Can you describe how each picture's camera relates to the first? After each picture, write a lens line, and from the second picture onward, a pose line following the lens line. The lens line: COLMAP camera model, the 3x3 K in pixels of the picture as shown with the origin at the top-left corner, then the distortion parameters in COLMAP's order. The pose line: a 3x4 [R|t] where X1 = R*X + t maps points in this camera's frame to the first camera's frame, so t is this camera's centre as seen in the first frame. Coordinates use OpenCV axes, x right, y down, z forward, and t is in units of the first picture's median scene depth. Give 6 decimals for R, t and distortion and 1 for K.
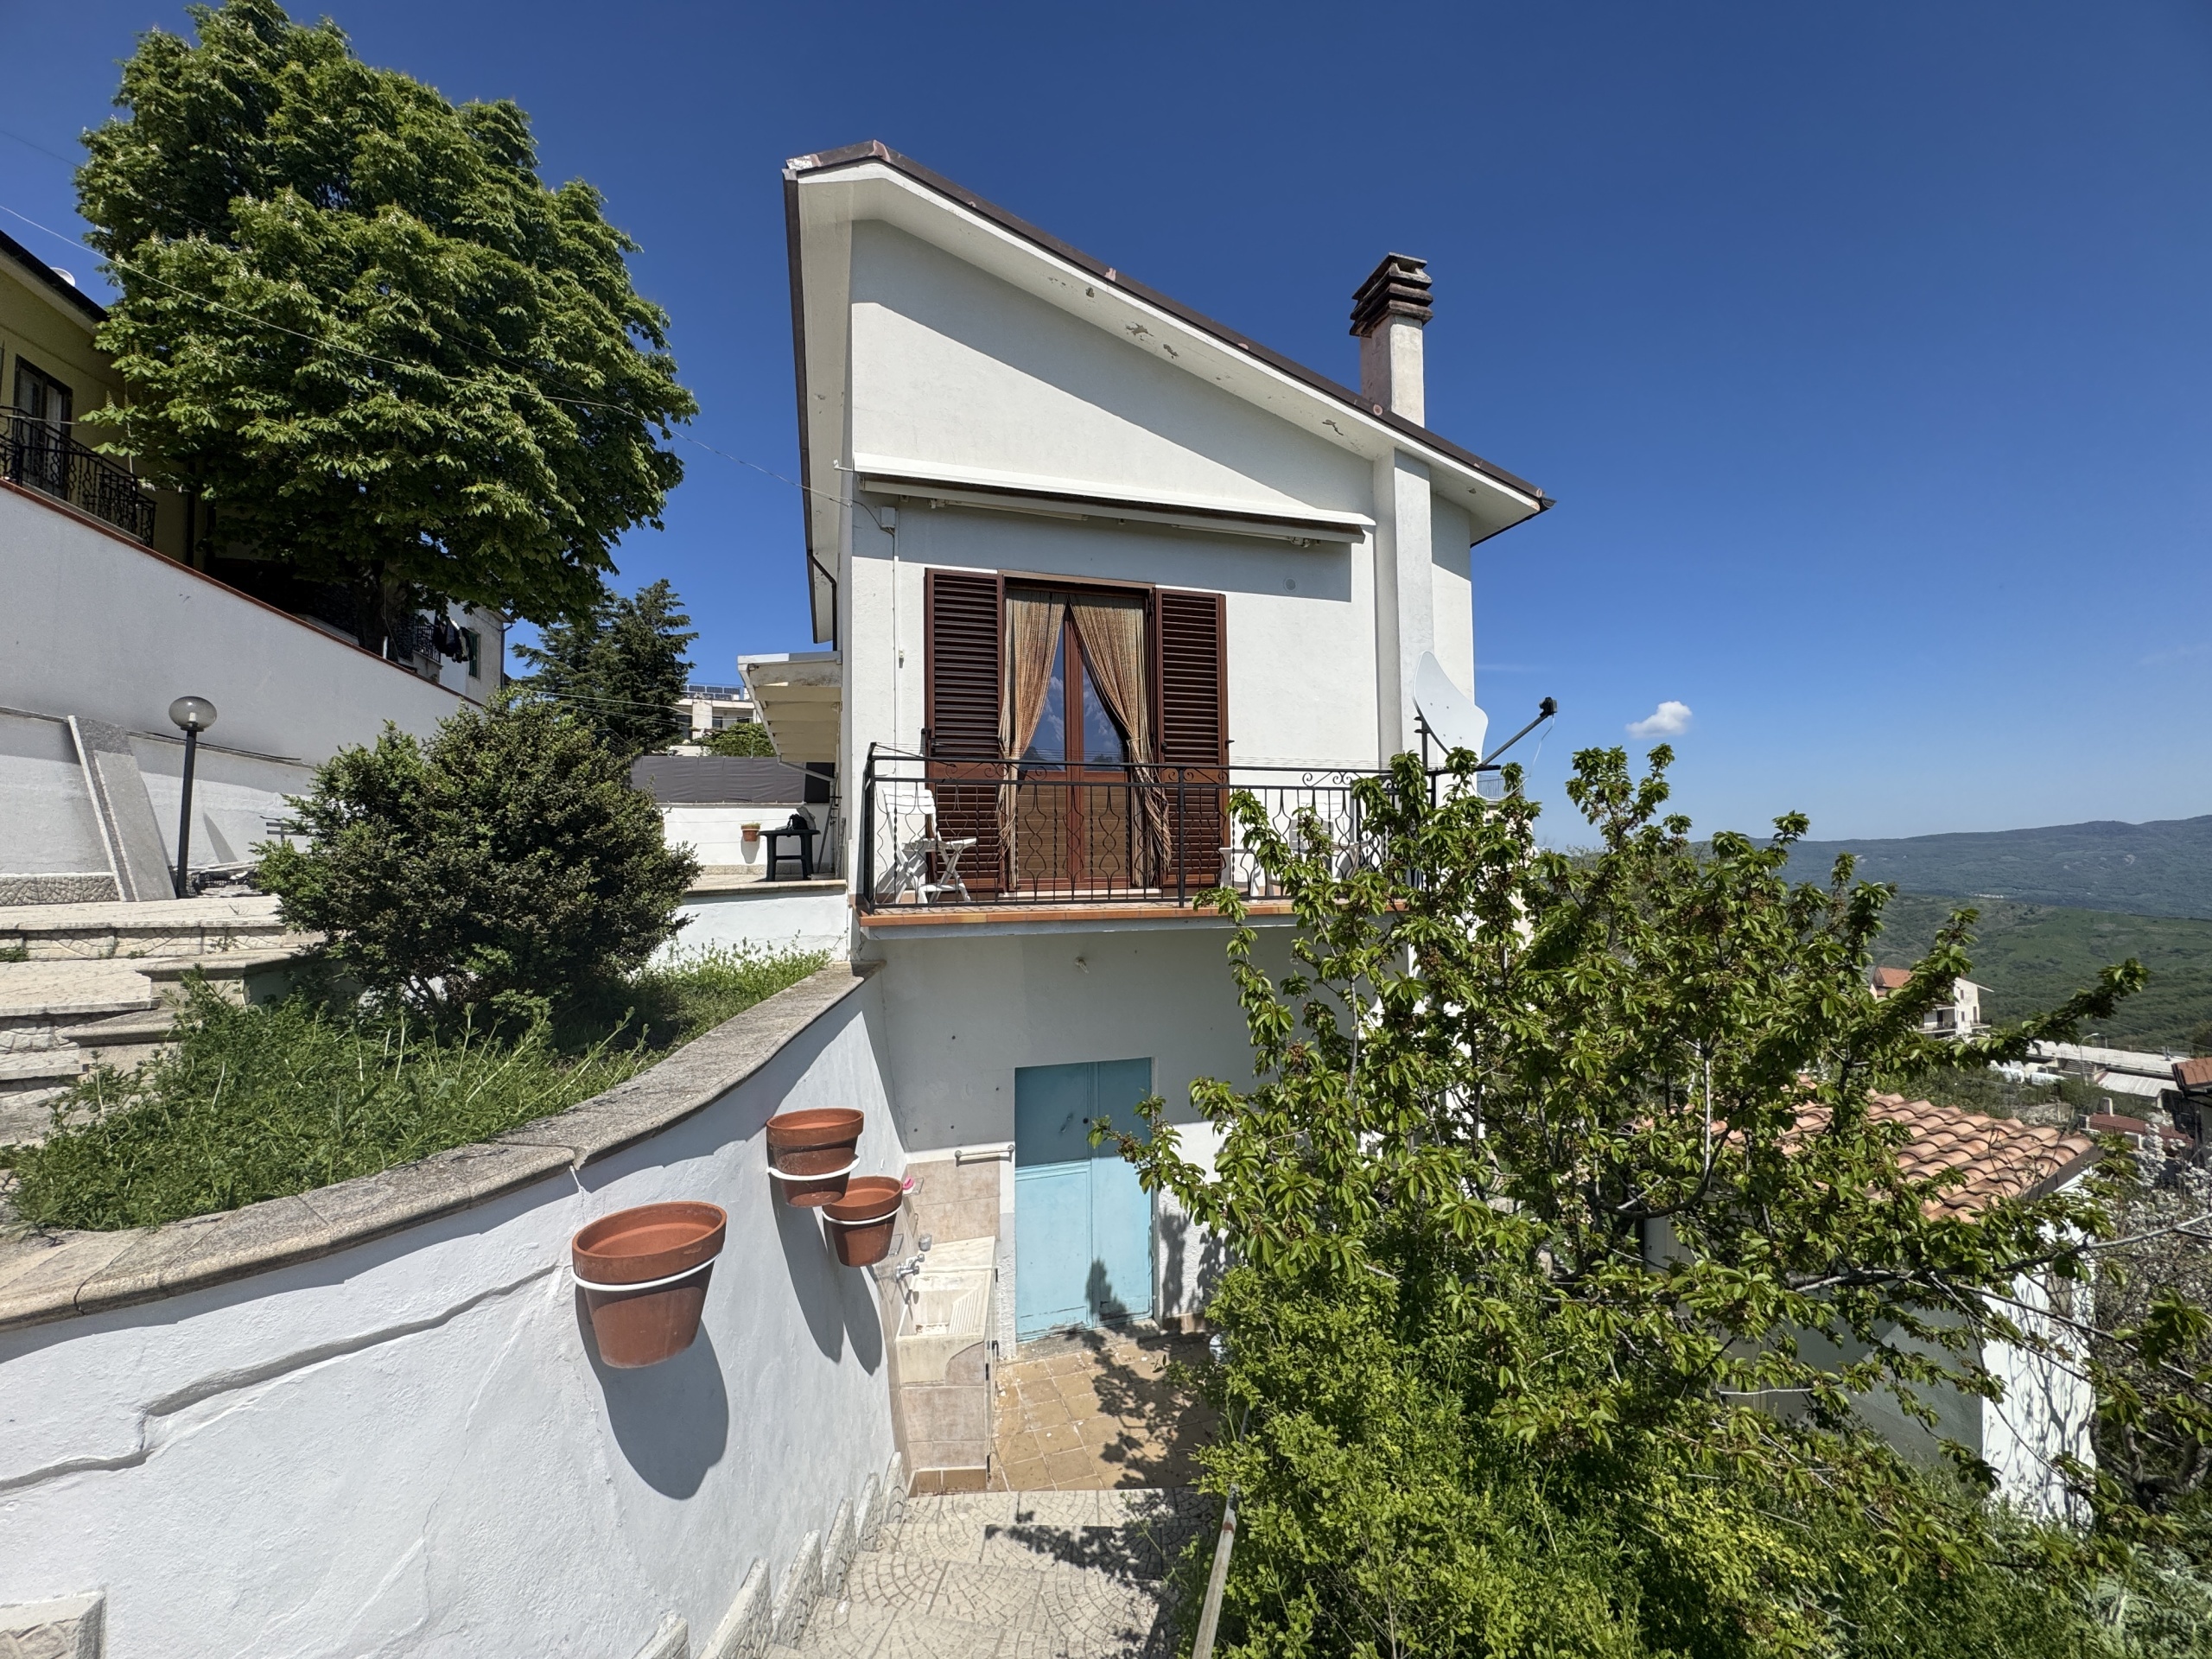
lens RADIAL K [[877.2, 0, 1106.0], [0, 877.2, 829.5], [0, 0, 1]] dist [-0.001149, 0.000147]
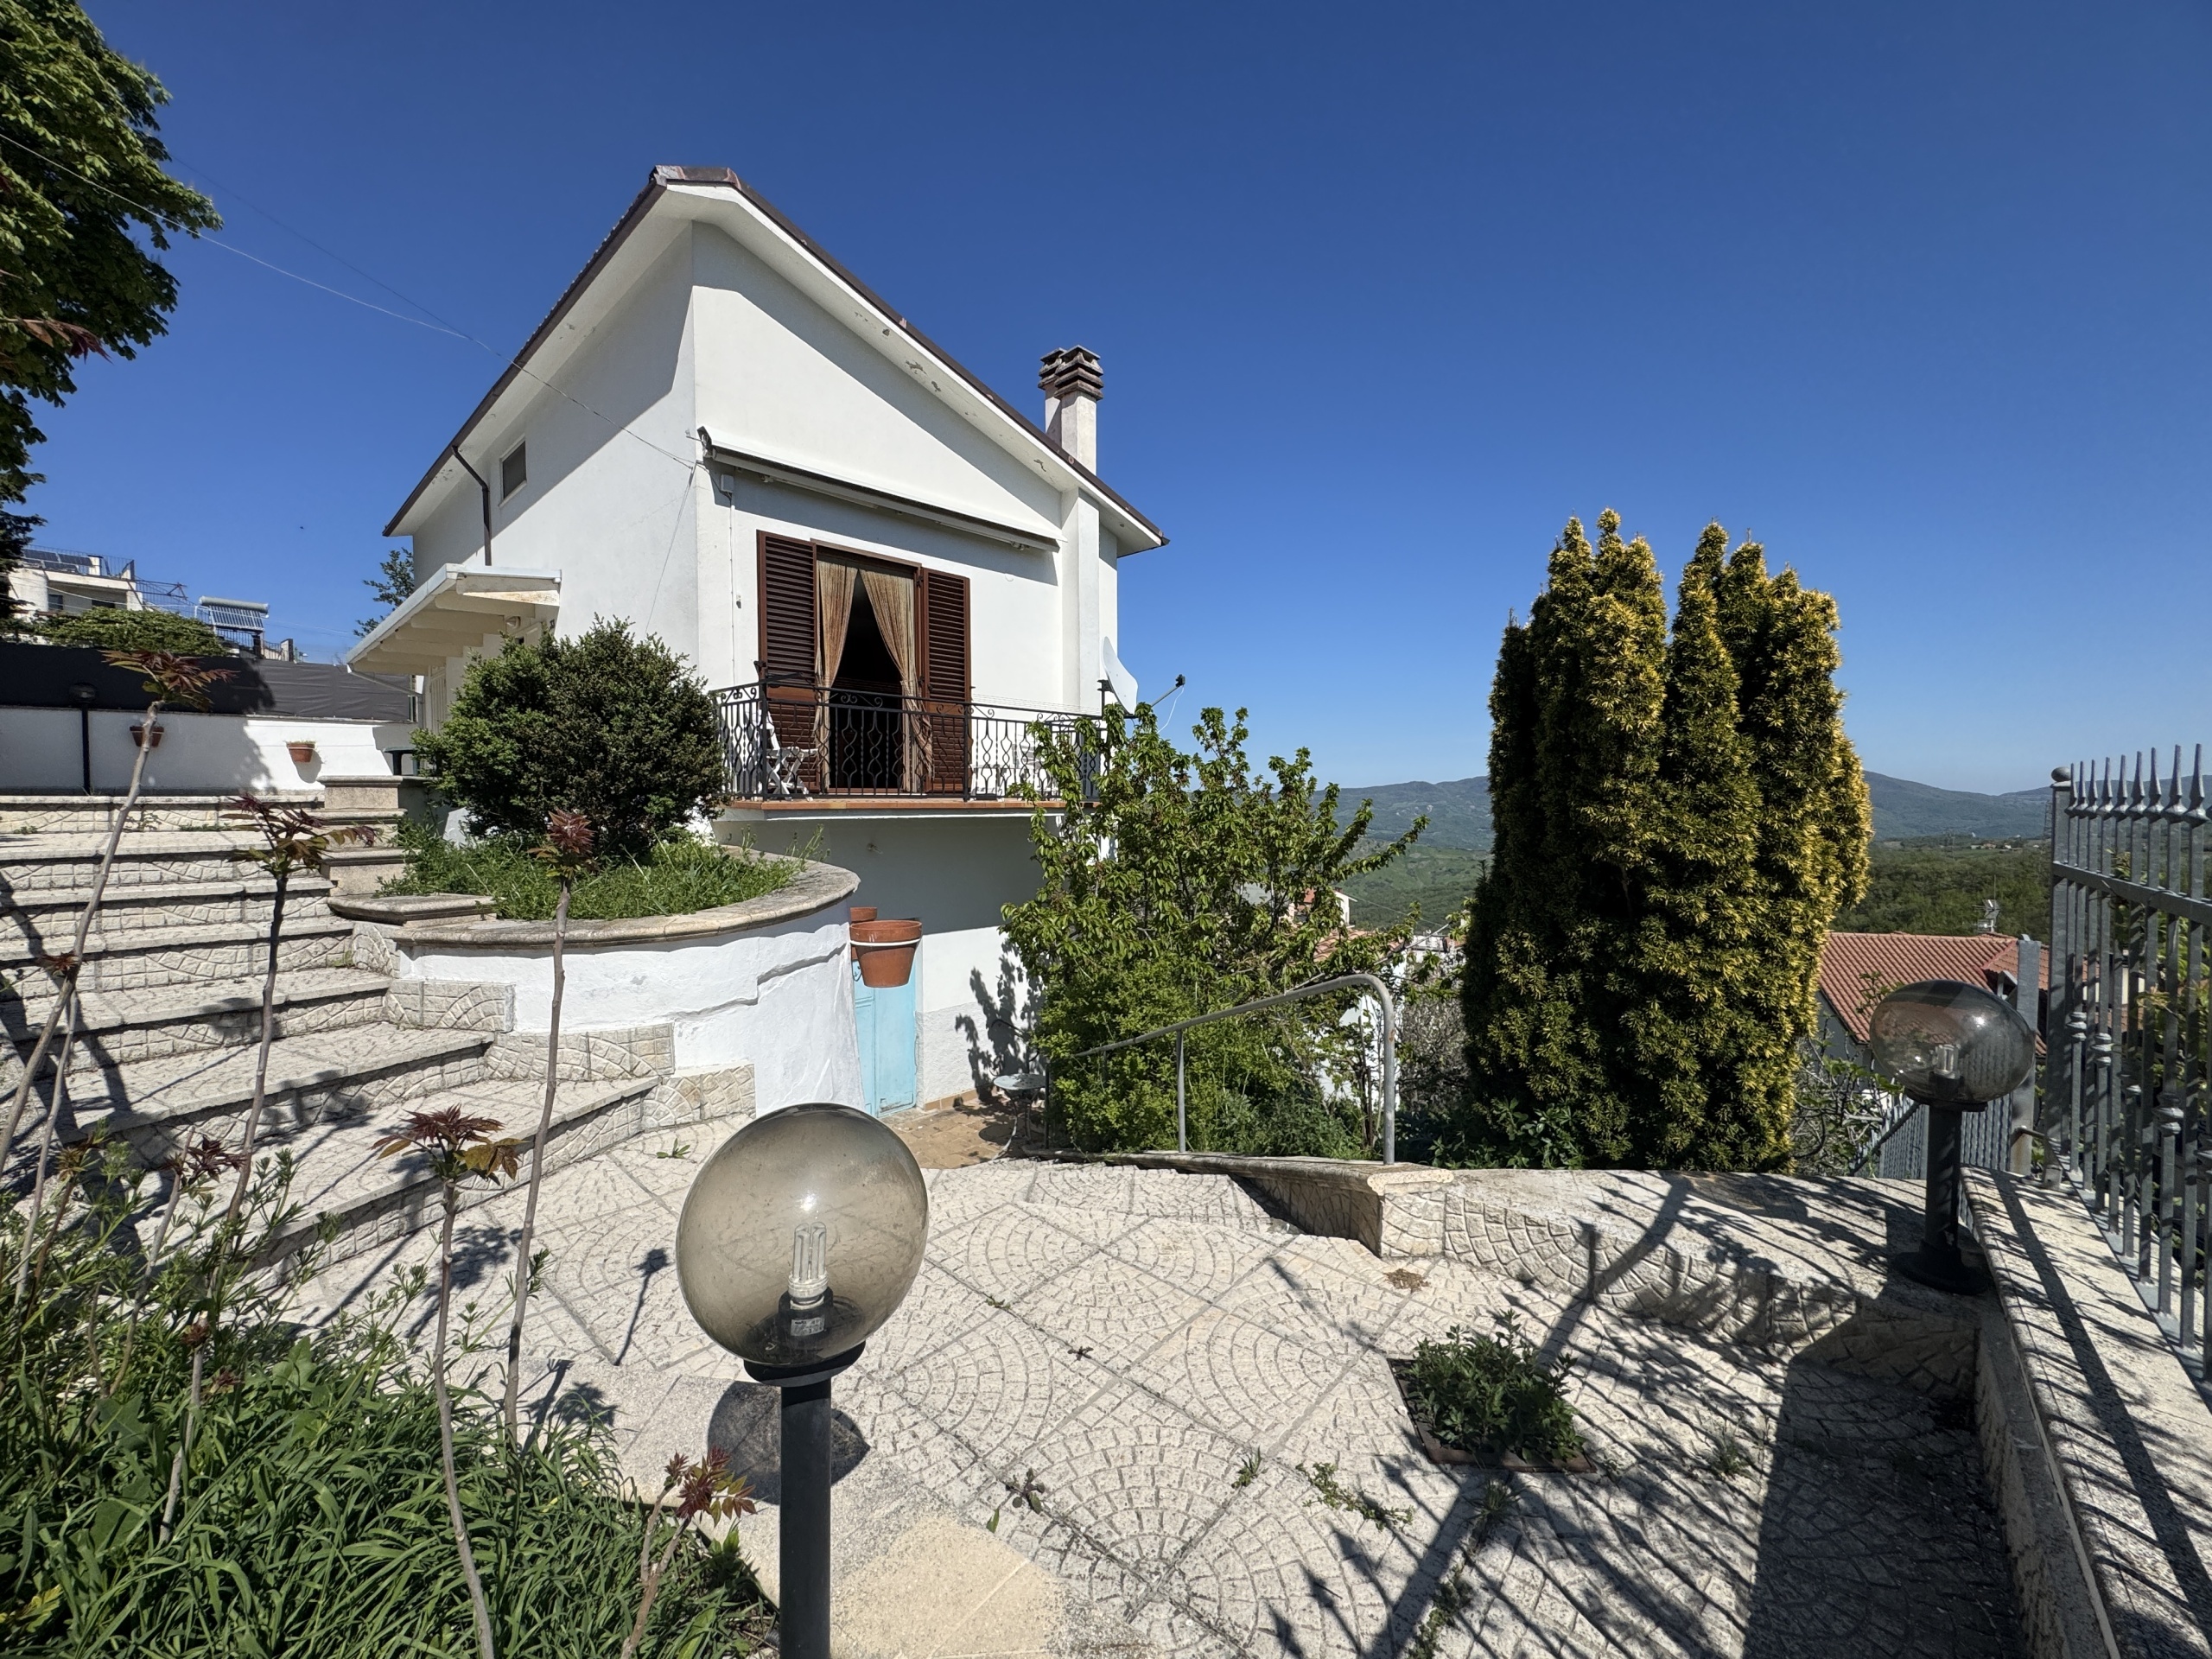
lens RADIAL K [[878.0, 0, 1106.0], [0, 878.0, 829.5], [0, 0, 1]] dist [-0.000719, -0.000330]
pose [[0.873187, -0.009965, 0.487284, -0.352856], [-0.019114, 0.998322, 0.054668, 0.043059], [-0.487011, -0.057049, 0.871531, -0.313367]]
